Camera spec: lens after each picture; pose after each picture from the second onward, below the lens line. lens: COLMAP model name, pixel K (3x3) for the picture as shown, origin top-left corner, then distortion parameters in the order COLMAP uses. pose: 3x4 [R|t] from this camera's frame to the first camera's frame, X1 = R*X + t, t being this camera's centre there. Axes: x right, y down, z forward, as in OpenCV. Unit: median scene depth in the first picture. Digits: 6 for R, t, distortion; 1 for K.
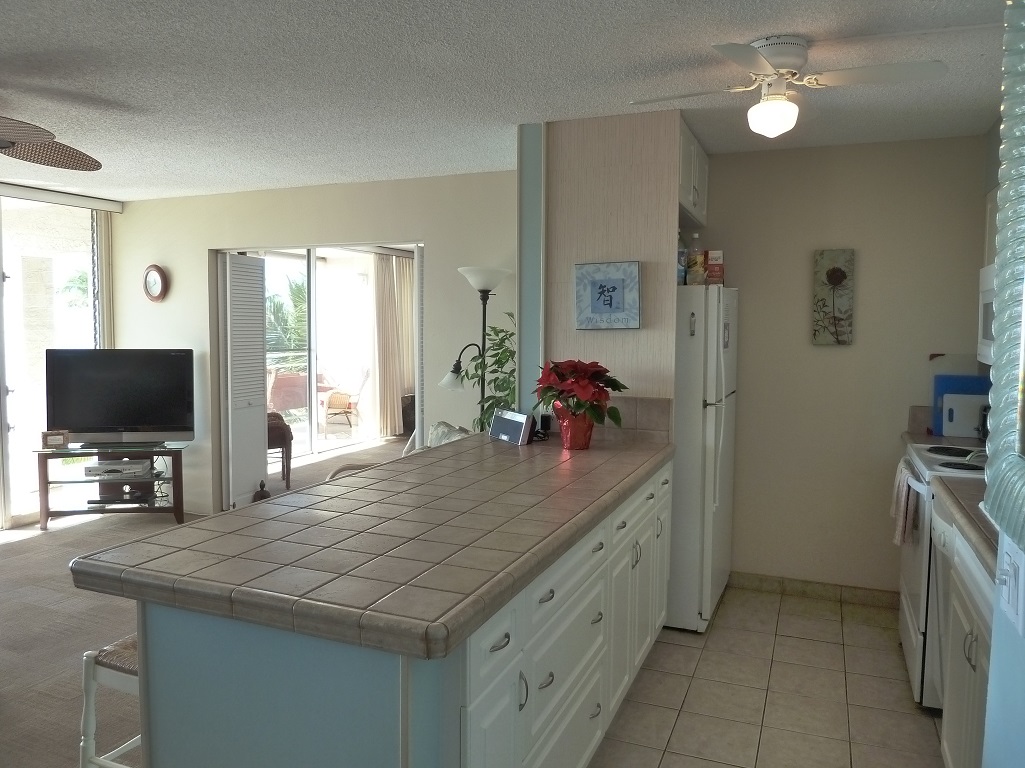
lens RADIAL K [[761.8, 0, 508.7], [0, 761.8, 385.1], [0, 0, 1]] dist [-0.034075, -0.000977]
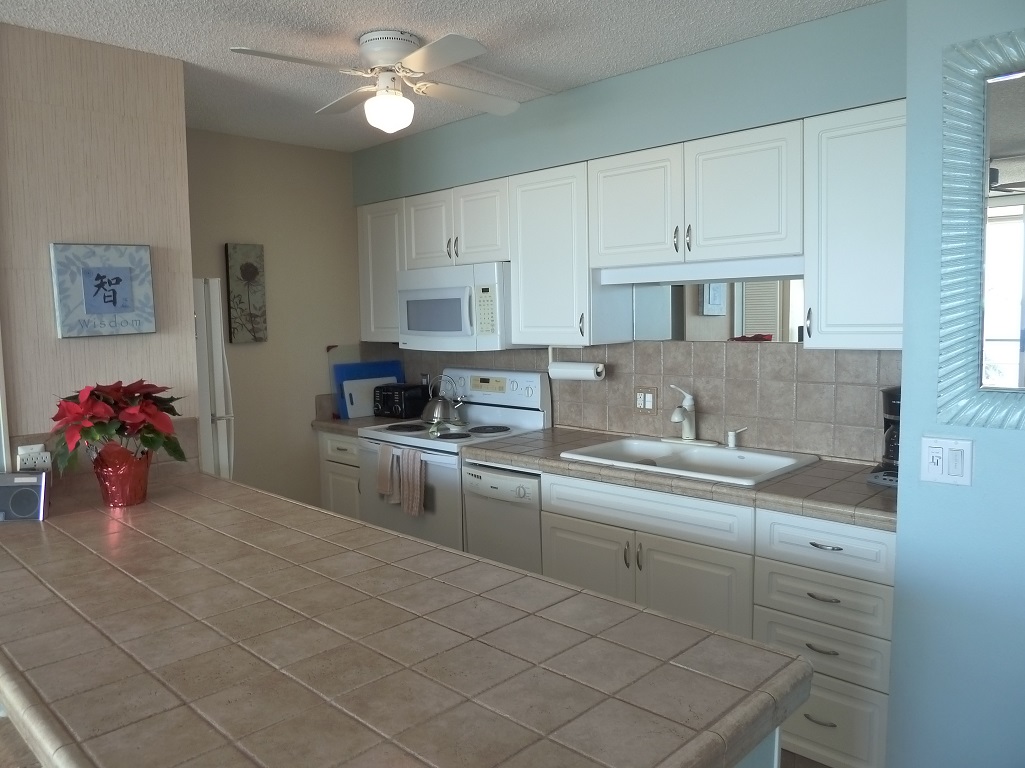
lens RADIAL K [[761.8, 0, 509.0], [0, 761.8, 383.2], [0, 0, 1]] dist [-0.034075, -0.000977]
pose [[0.373423, -0.096998, 0.922576, -0.400705], [0.091468, 0.993522, 0.067434, -0.041724], [-0.923141, 0.059205, 0.379876, 0.373466]]
